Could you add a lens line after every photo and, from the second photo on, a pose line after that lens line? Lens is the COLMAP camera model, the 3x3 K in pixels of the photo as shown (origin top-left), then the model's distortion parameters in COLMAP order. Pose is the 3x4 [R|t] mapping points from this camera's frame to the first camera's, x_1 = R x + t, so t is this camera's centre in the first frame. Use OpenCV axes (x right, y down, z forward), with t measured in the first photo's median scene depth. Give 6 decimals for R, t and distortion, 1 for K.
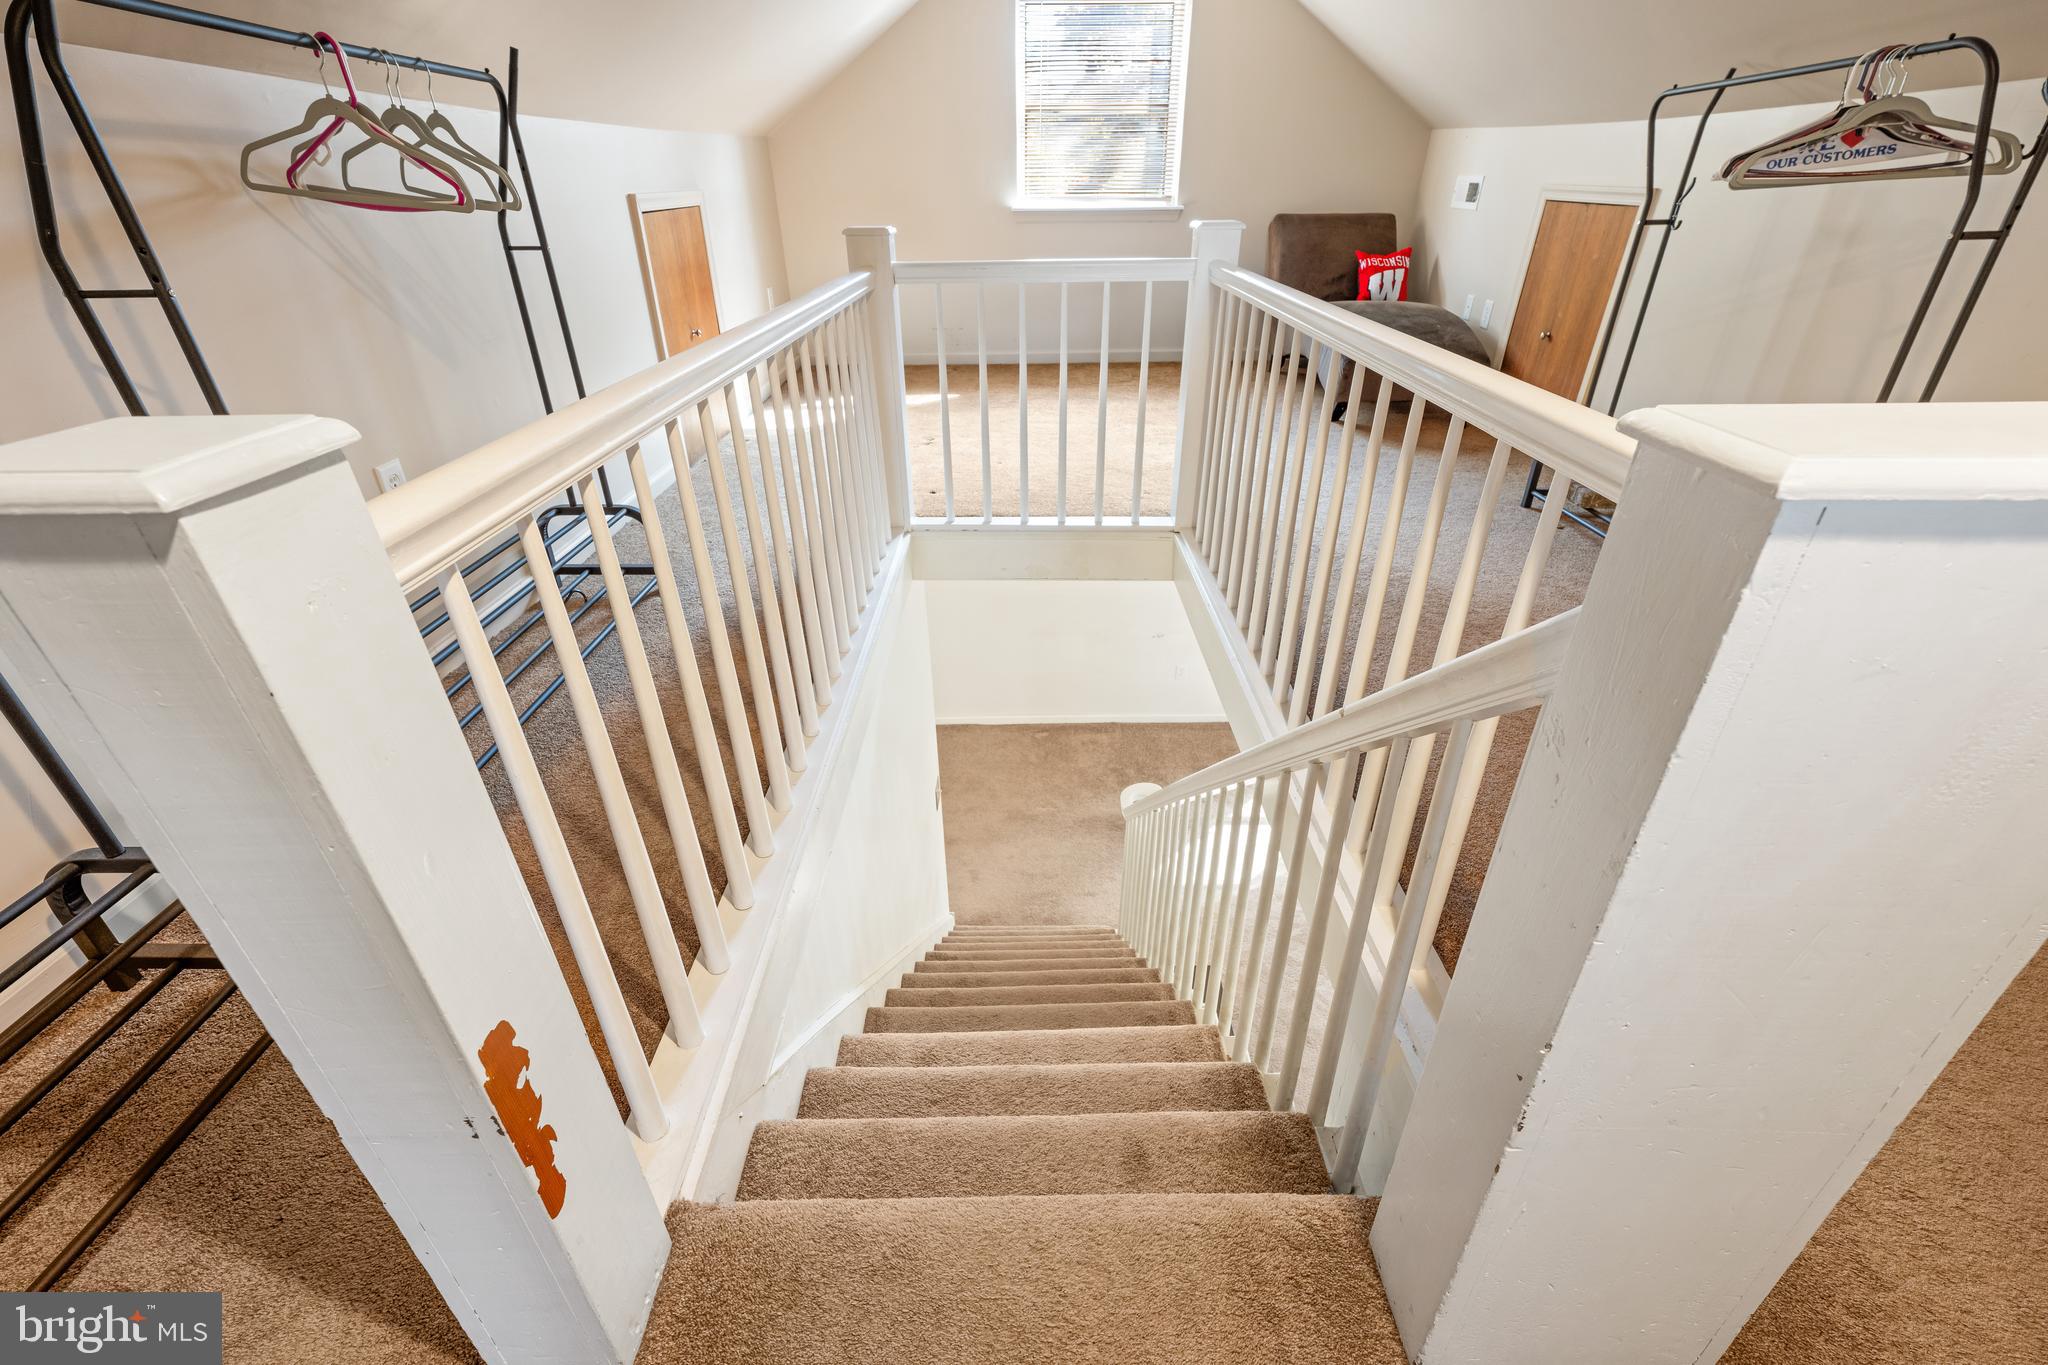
lens RADIAL K [[891.8, 0, 1019.2], [0, 891.8, 689.5], [0, 0, 1]] dist [0.004416, 0.000229]
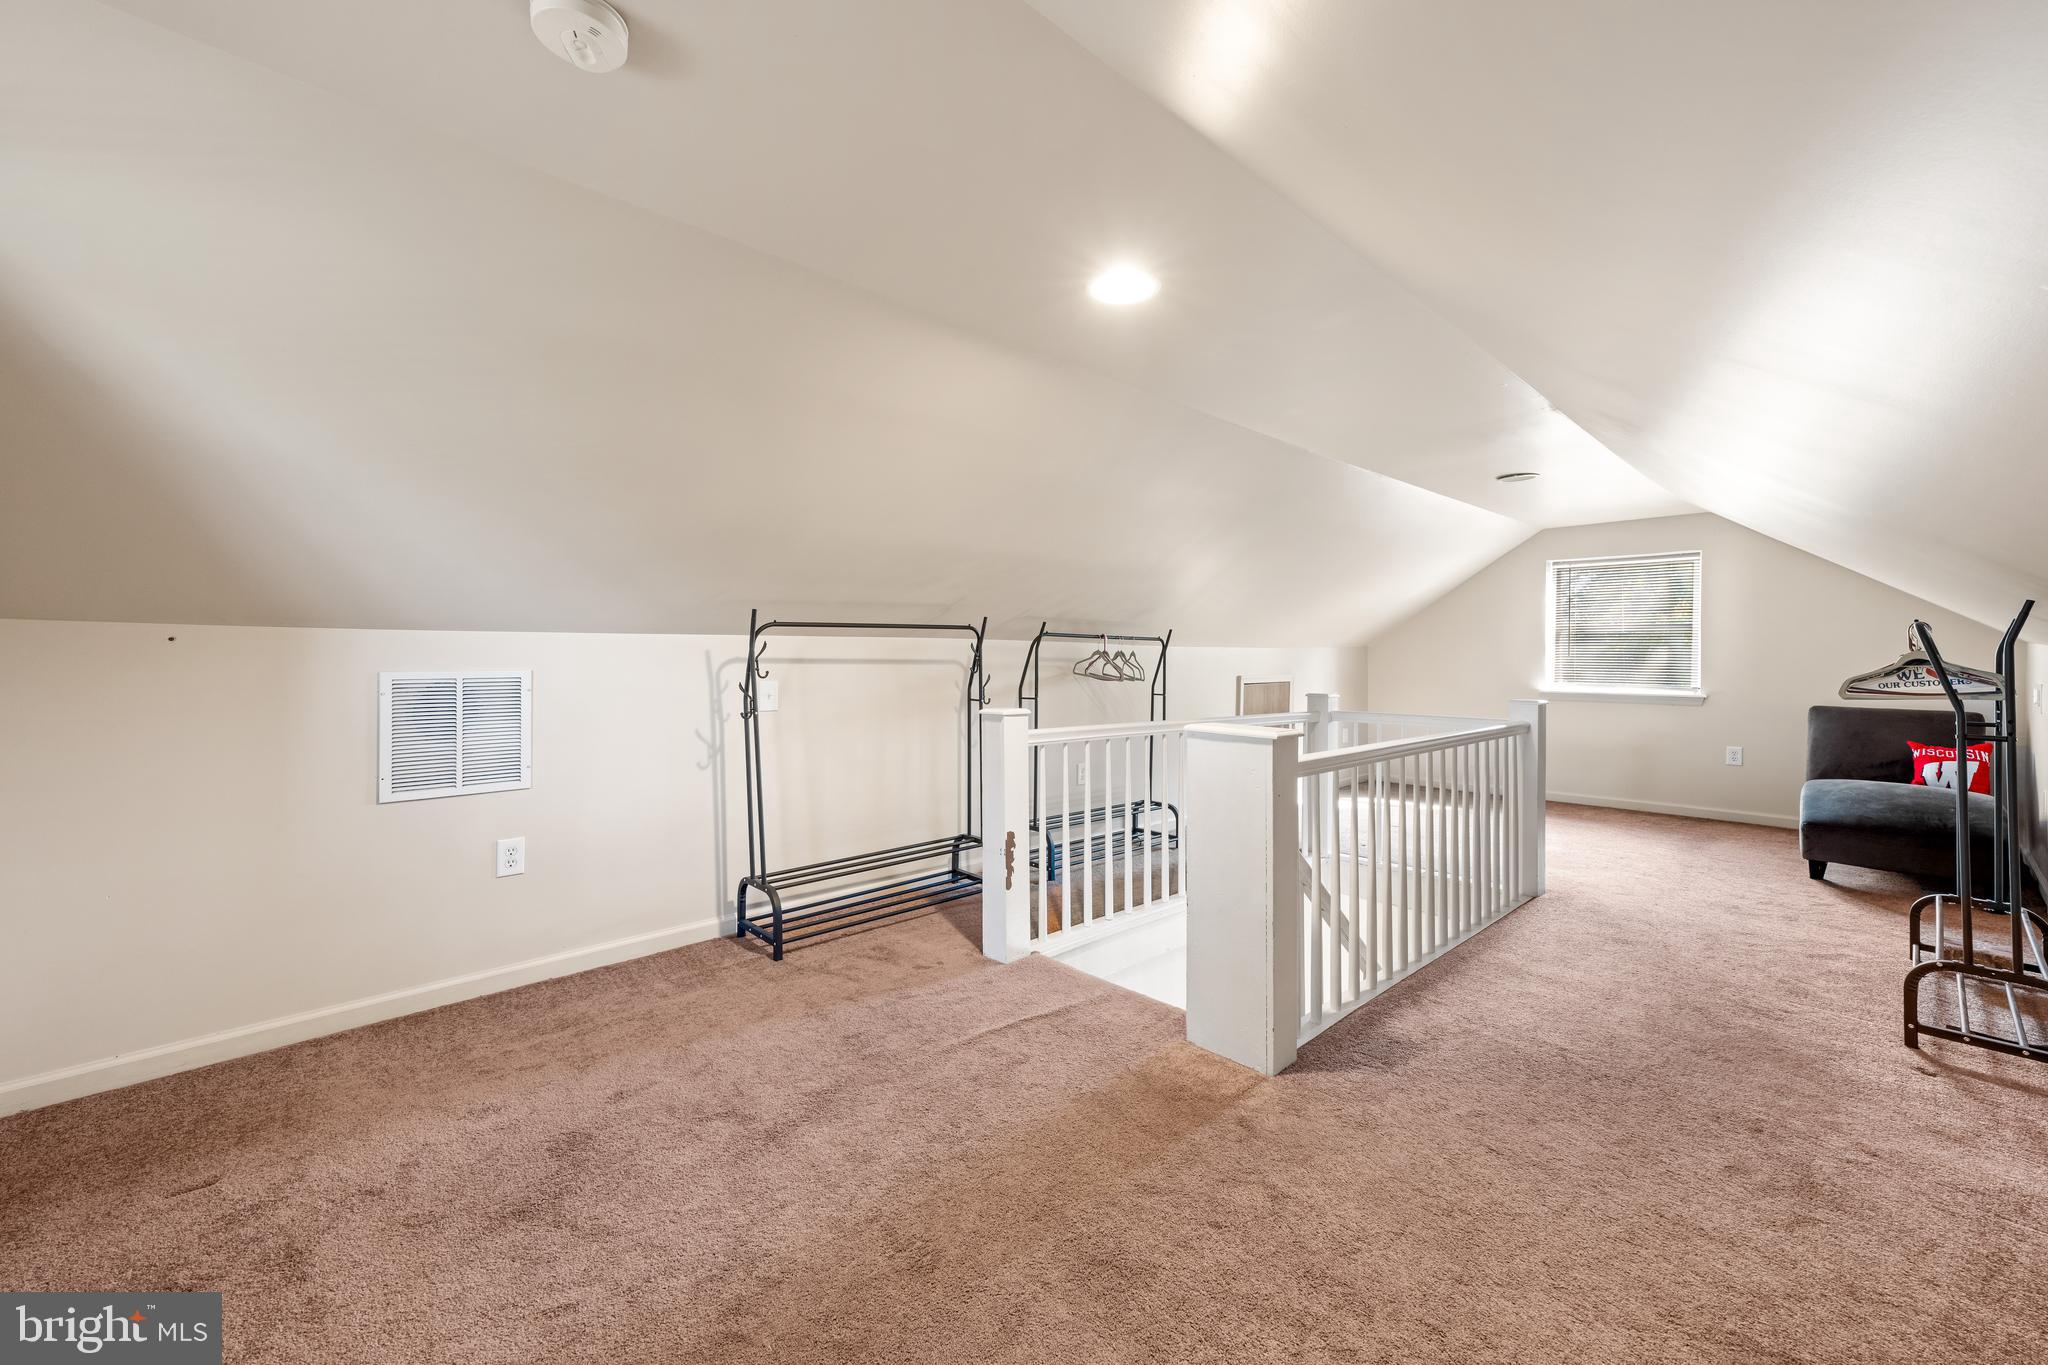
lens RADIAL K [[807.1, 0, 1025.8], [0, 807.1, 665.2], [0, 0, 1]] dist [0.016152, 0.001021]
pose [[0.686232, 0.020834, -0.727085, 0.966853], [-0.373383, 0.867933, -0.327533, 0.369220], [0.624237, 0.496245, 0.603382, -0.750078]]
